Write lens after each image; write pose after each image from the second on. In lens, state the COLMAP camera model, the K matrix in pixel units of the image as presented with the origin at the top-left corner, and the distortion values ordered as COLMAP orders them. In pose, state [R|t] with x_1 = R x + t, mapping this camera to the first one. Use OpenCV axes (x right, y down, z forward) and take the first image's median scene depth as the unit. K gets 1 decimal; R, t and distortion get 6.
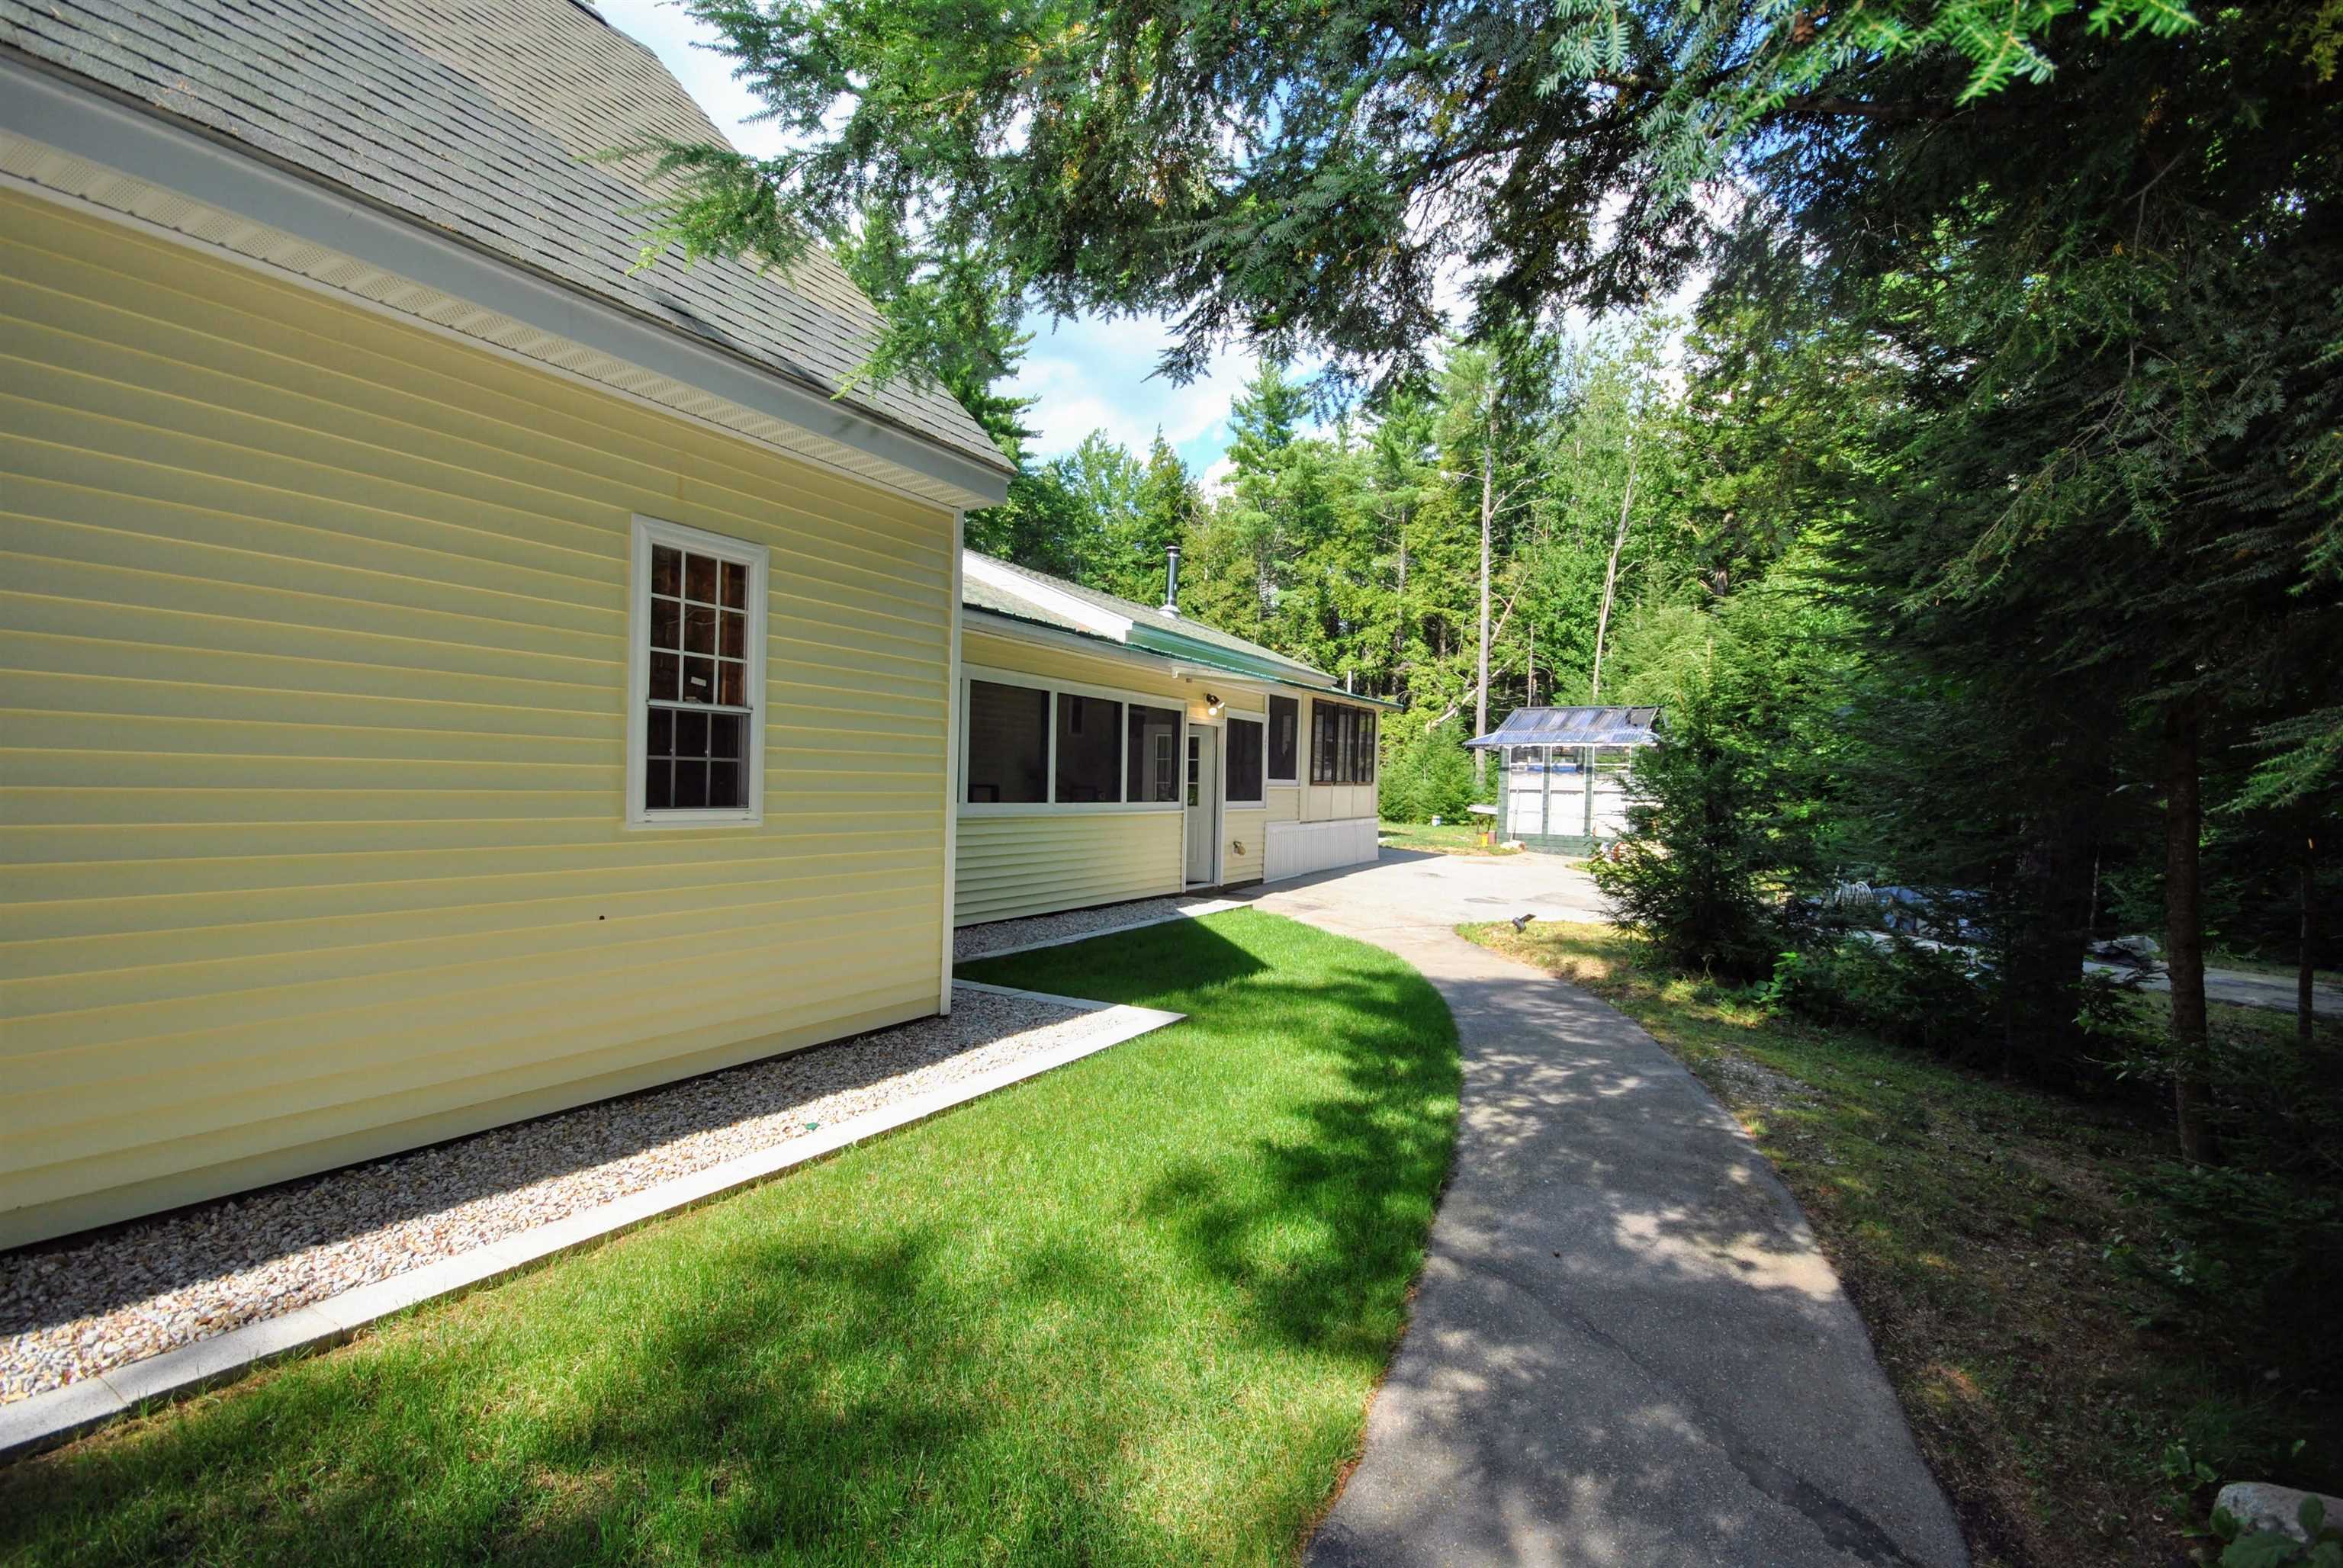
lens RADIAL K [[1027.6, 0, 1179.5], [0, 1027.6, 782.9], [0, 0, 1]] dist [0.010453, -0.012316]
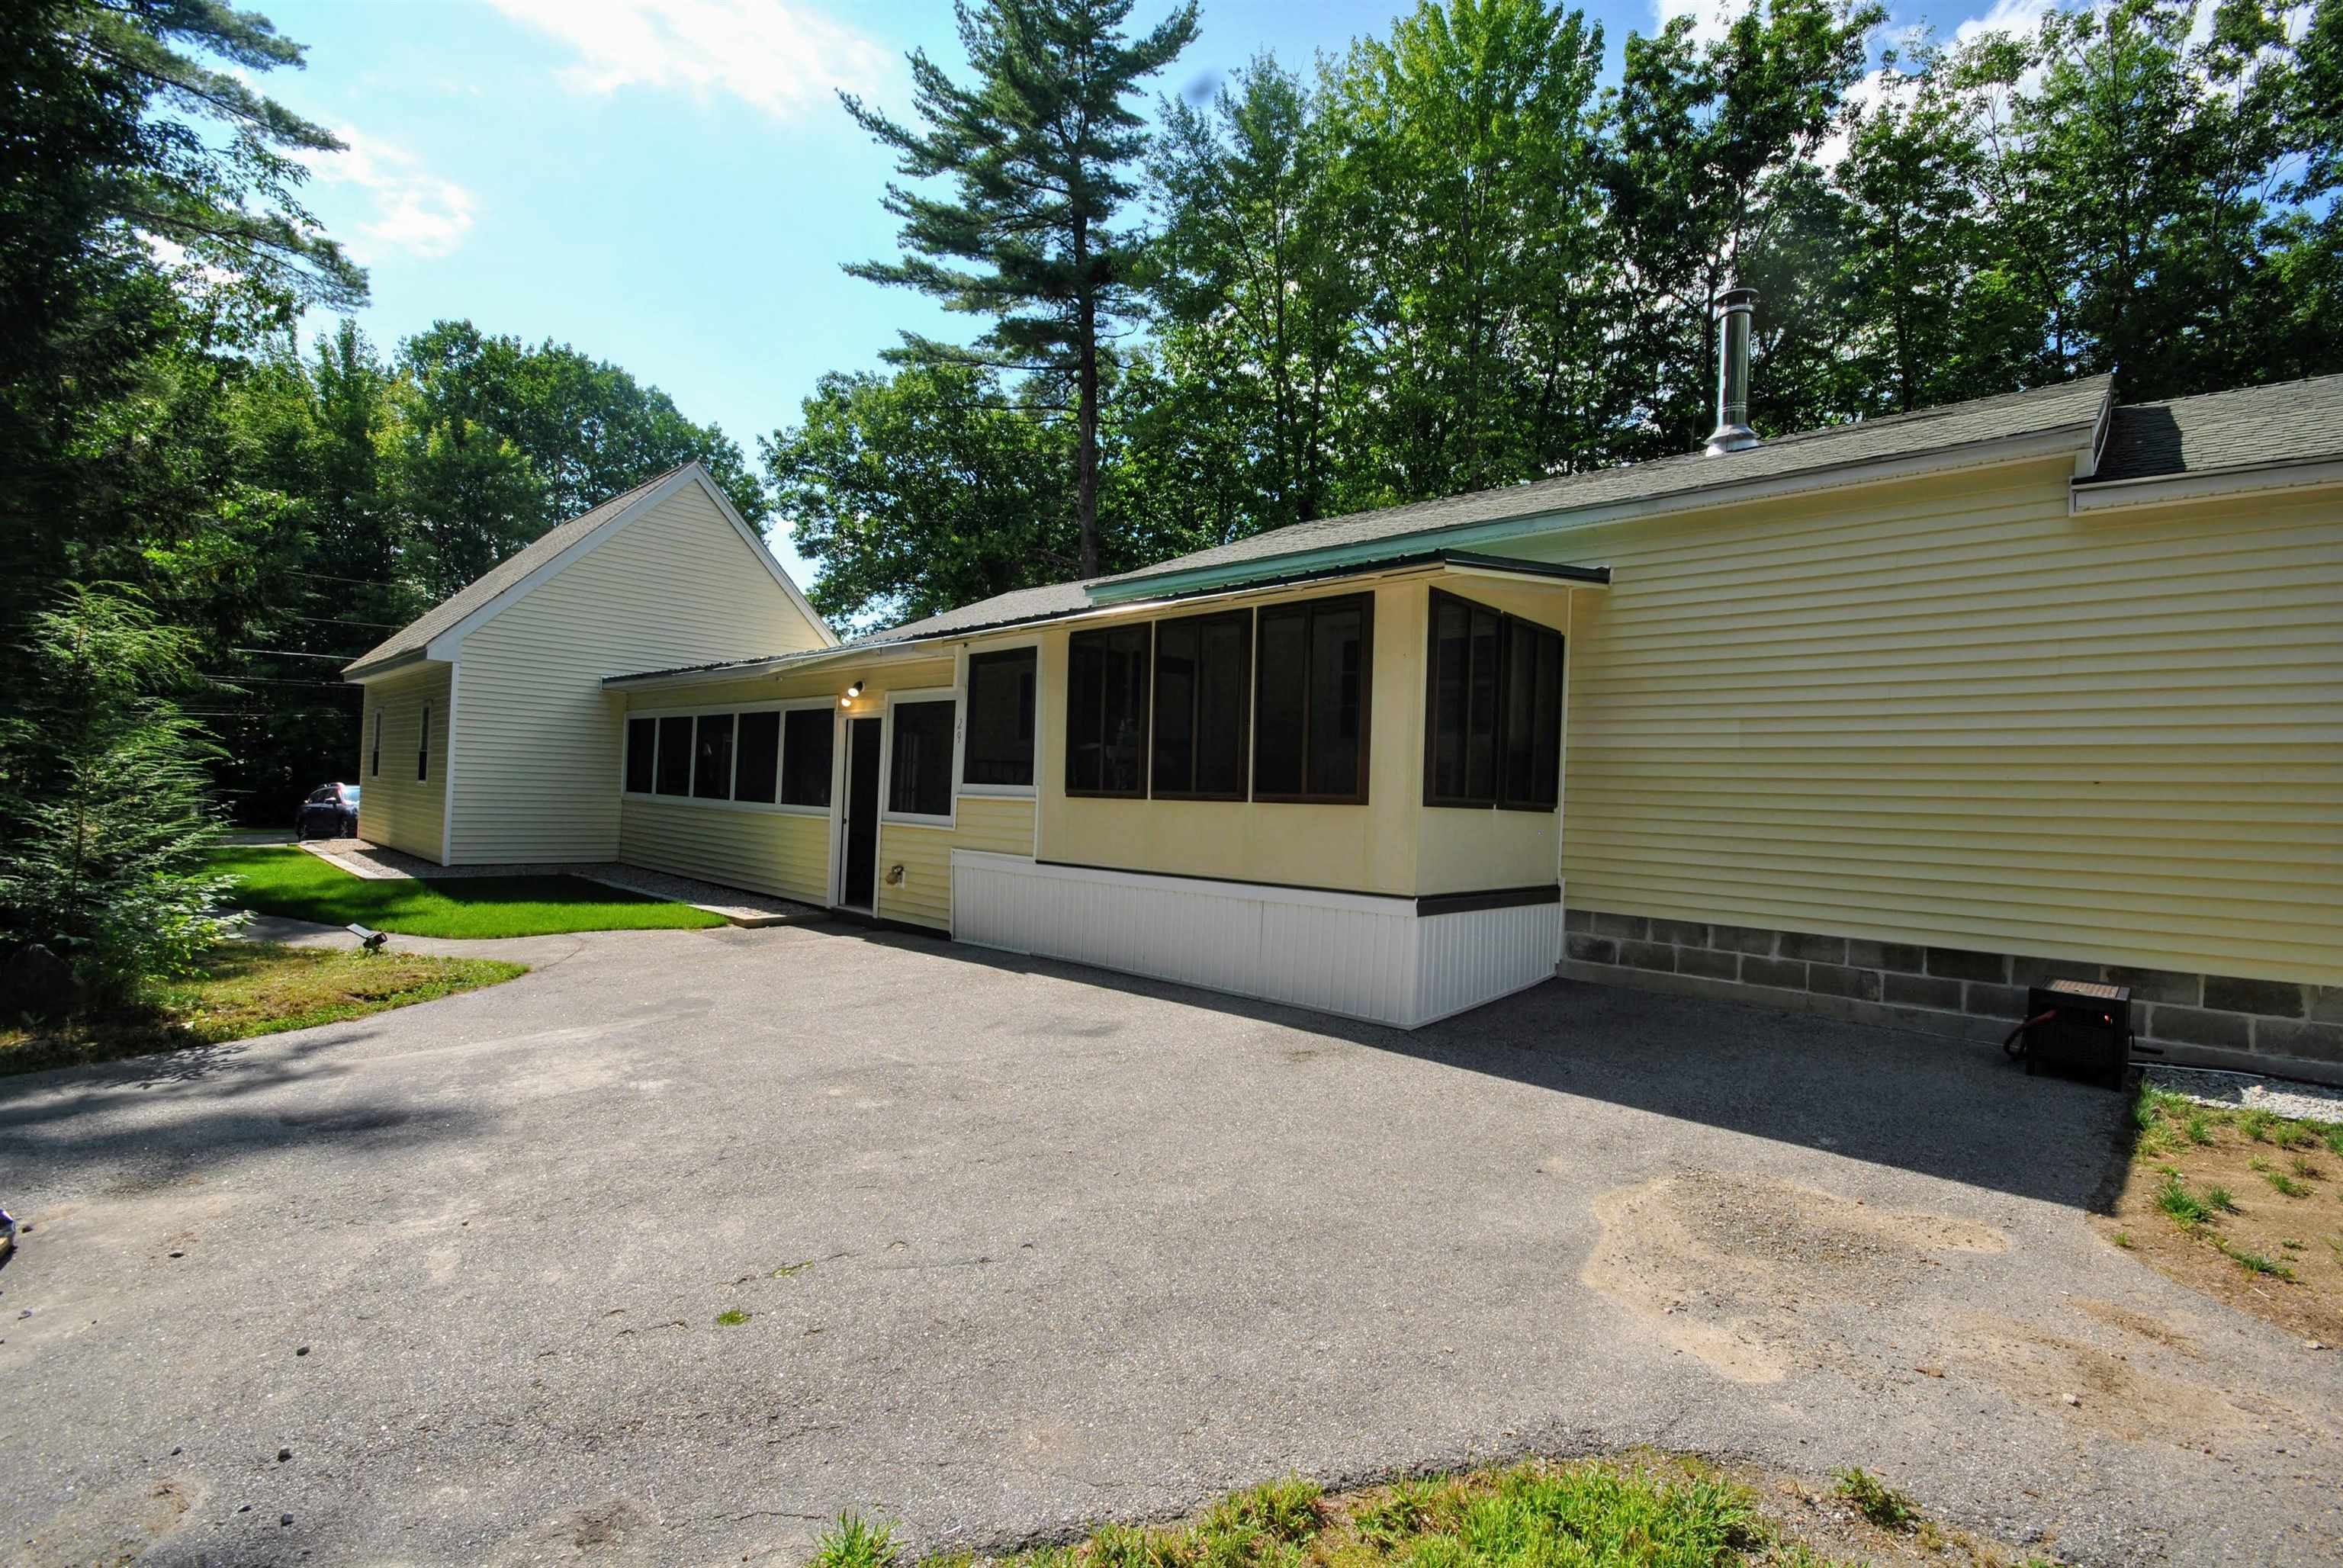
lens RADIAL K [[1027.6, 0, 1179.5], [0, 1027.6, 782.9], [0, 0, 1]] dist [0.010453, -0.012316]
pose [[-0.228955, -0.050033, -0.972150, 0.715226], [-0.046734, 0.998092, -0.040362, 0.016192], [0.972315, 0.036191, -0.230856, 1.337962]]
